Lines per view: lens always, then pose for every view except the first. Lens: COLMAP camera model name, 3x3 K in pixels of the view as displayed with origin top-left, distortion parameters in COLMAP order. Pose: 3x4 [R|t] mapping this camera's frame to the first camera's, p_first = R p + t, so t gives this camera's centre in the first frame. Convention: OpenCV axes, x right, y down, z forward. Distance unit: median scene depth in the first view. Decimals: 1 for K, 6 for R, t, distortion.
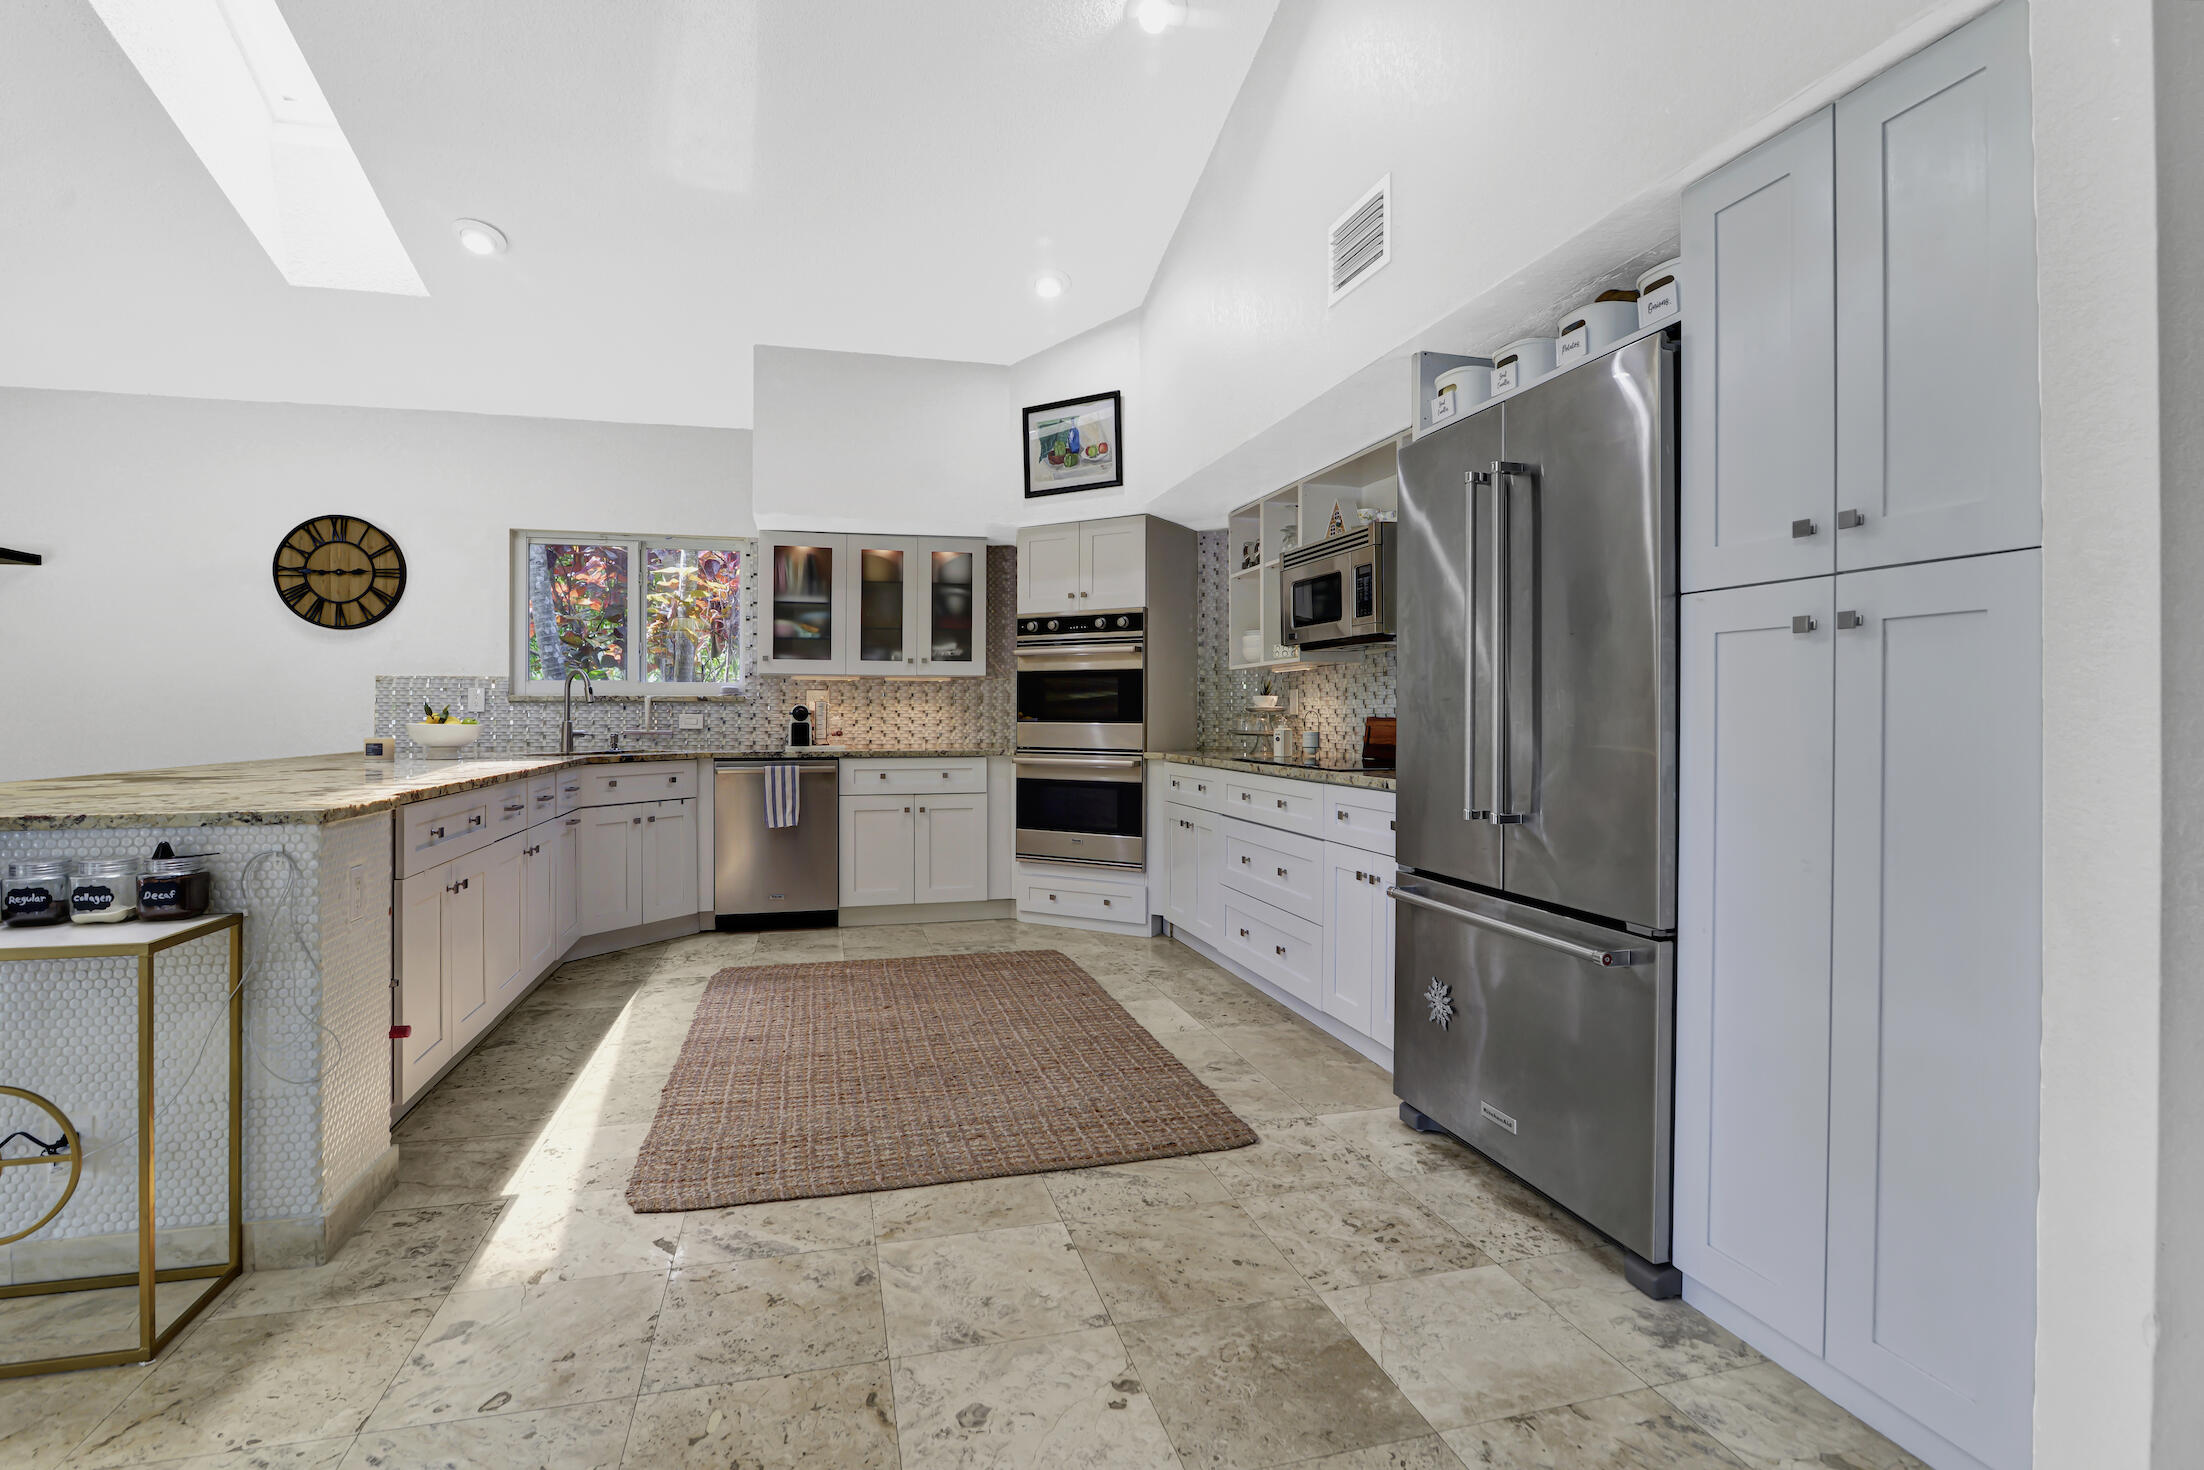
lens RADIAL K [[1040.2, 0, 1099.4], [0, 1040.2, 676.0], [0, 0, 1]] dist [-0.020187, 0.000193]
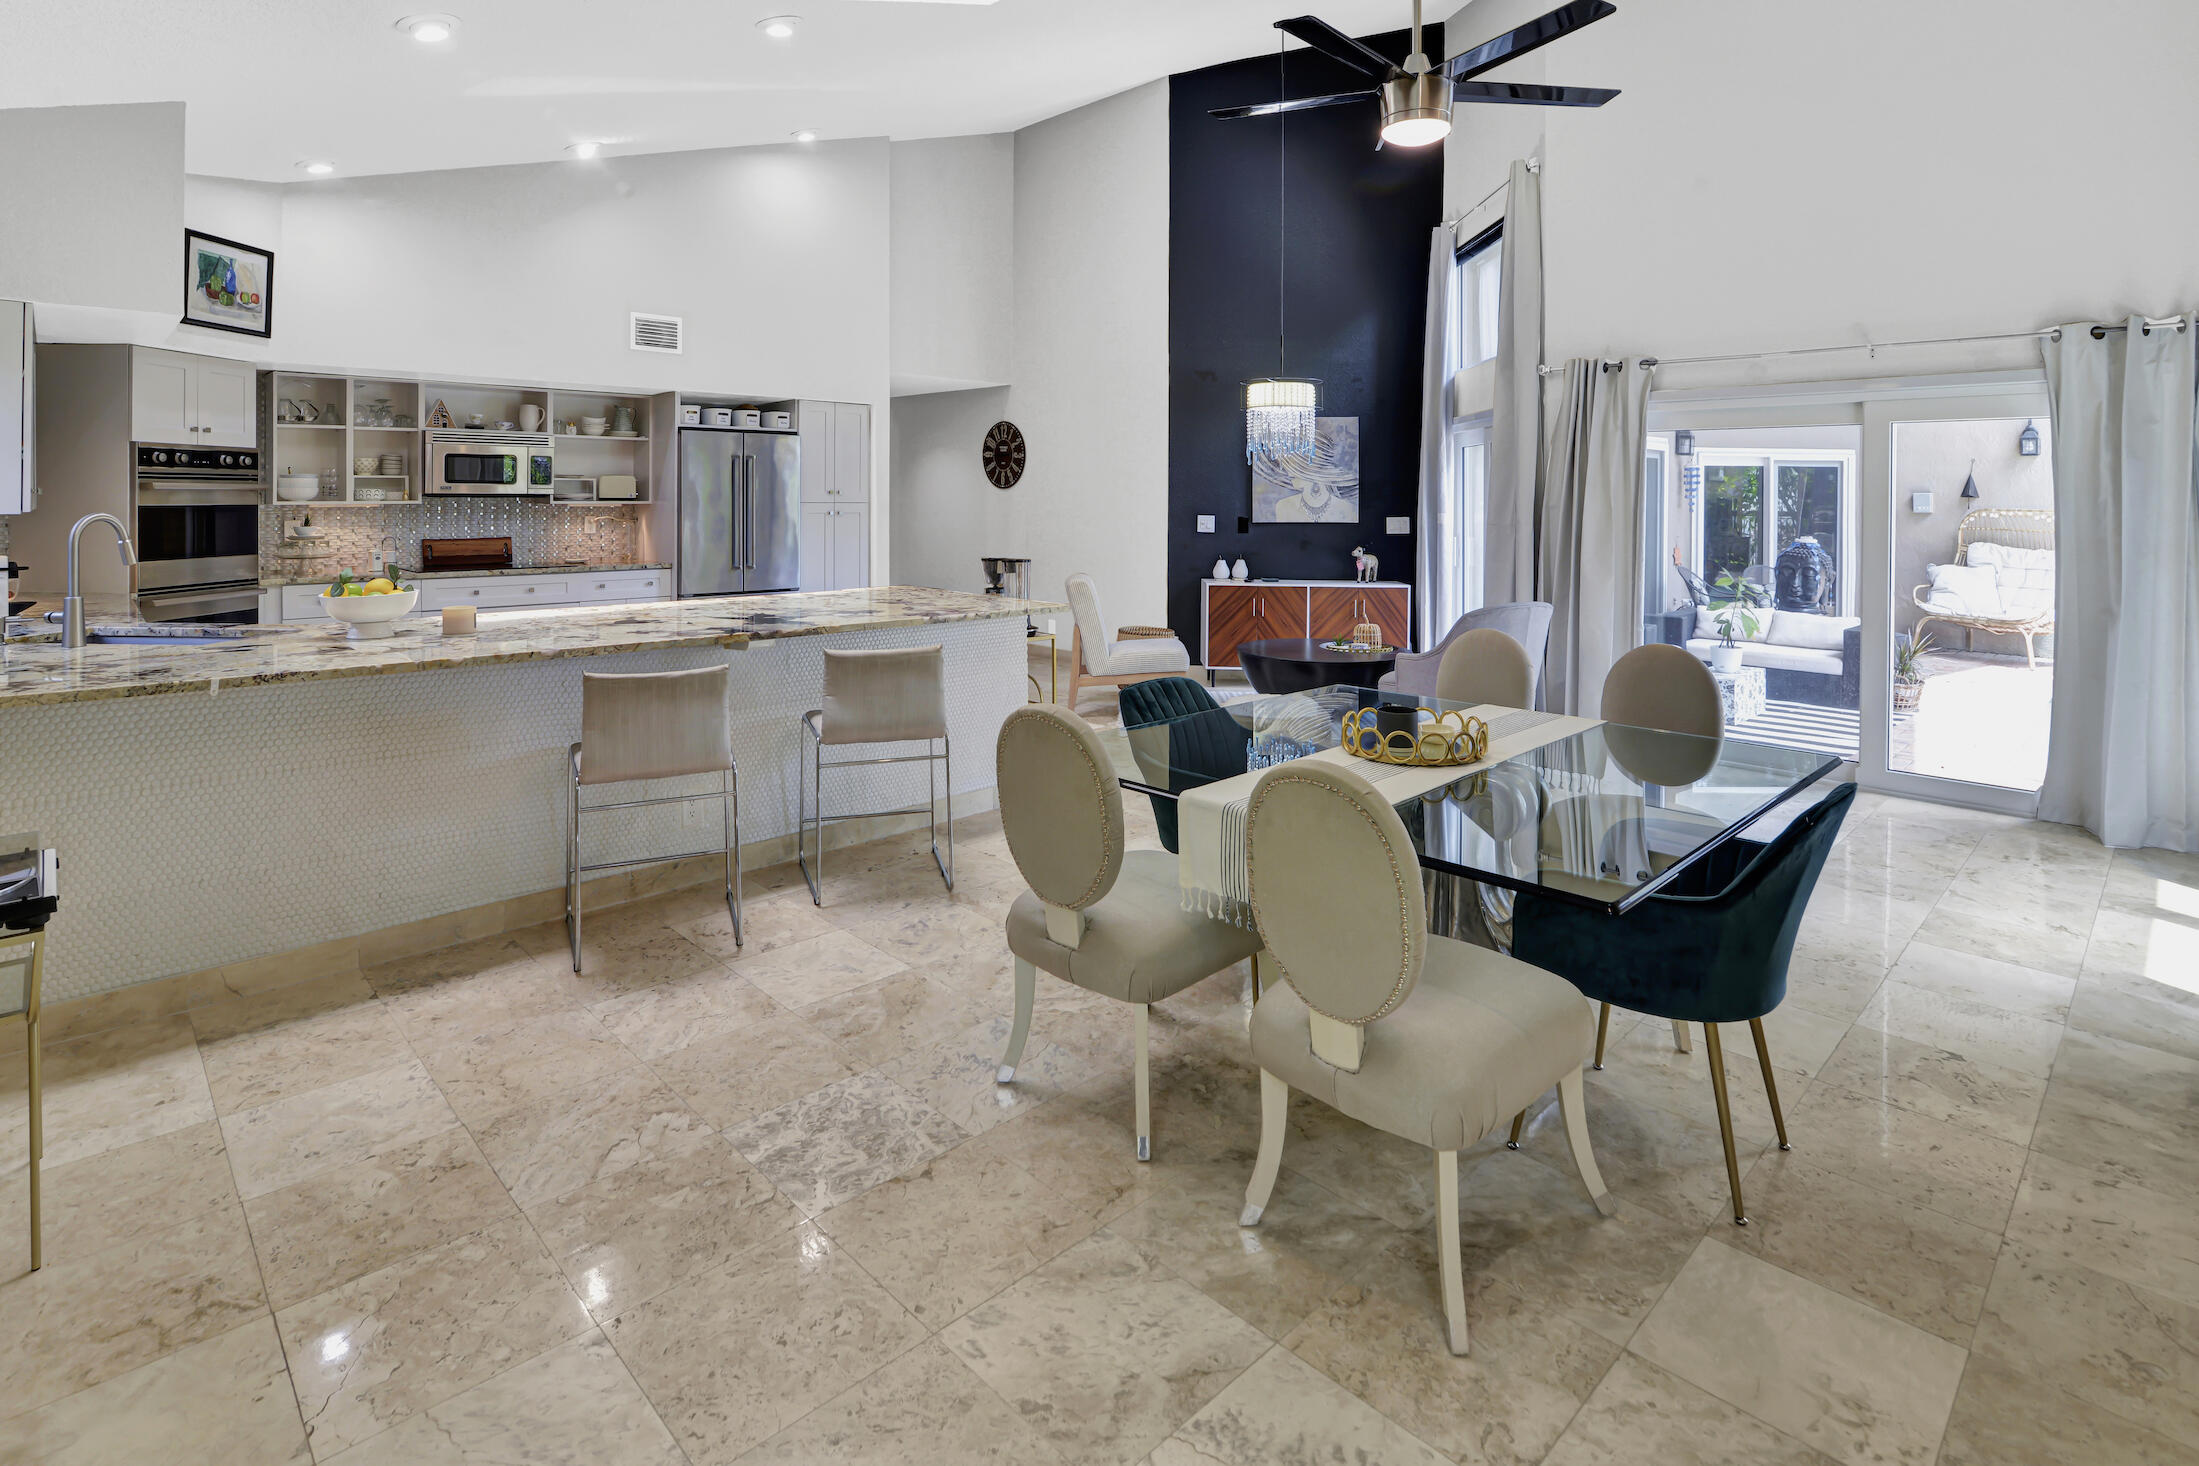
lens RADIAL K [[1030.4, 0, 1100.1], [0, 1030.4, 735.9], [0, 0, 1]] dist [-0.012819, -0.001437]
pose [[-0.468517, -0.195360, 0.861583, -1.467651], [-0.034198, 0.978523, 0.203279, -0.018708], [-0.882792, 0.065775, -0.465136, 0.771374]]
